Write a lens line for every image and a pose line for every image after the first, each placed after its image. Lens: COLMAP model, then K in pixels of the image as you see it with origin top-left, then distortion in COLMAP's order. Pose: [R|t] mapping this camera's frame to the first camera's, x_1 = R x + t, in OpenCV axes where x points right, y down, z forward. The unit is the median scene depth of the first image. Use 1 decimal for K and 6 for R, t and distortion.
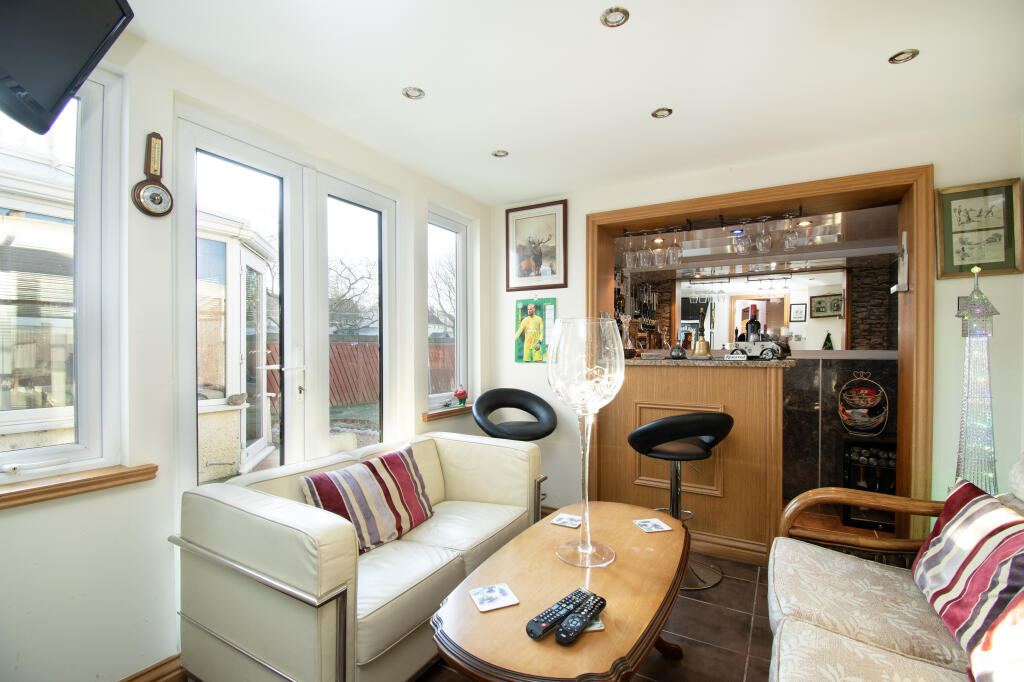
lens RADIAL K [[453.8, 0, 518.4], [0, 453.8, 344.1], [0, 0, 1]] dist [-0.018111, -0.000787]
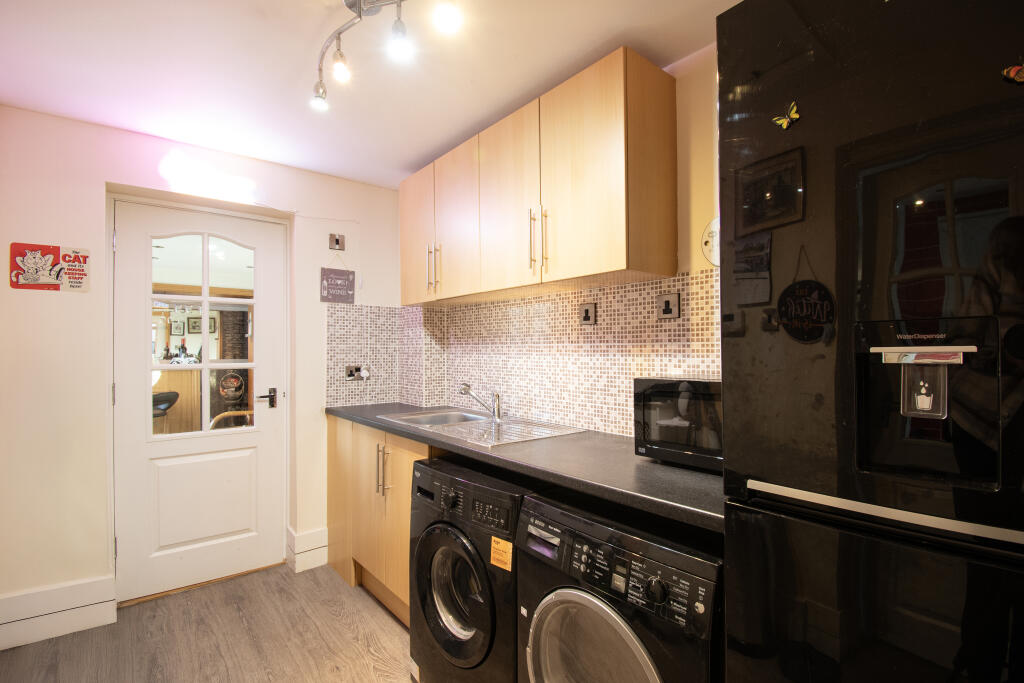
lens RADIAL K [[453.8, 0, 518.4], [0, 453.8, 344.6], [0, 0, 1]] dist [-0.018111, -0.000787]
pose [[0.318805, 0.002985, 0.947816, -0.755854], [0.003913, 0.999982, -0.004465, -0.039574], [-0.947812, 0.005133, 0.318787, -0.882624]]
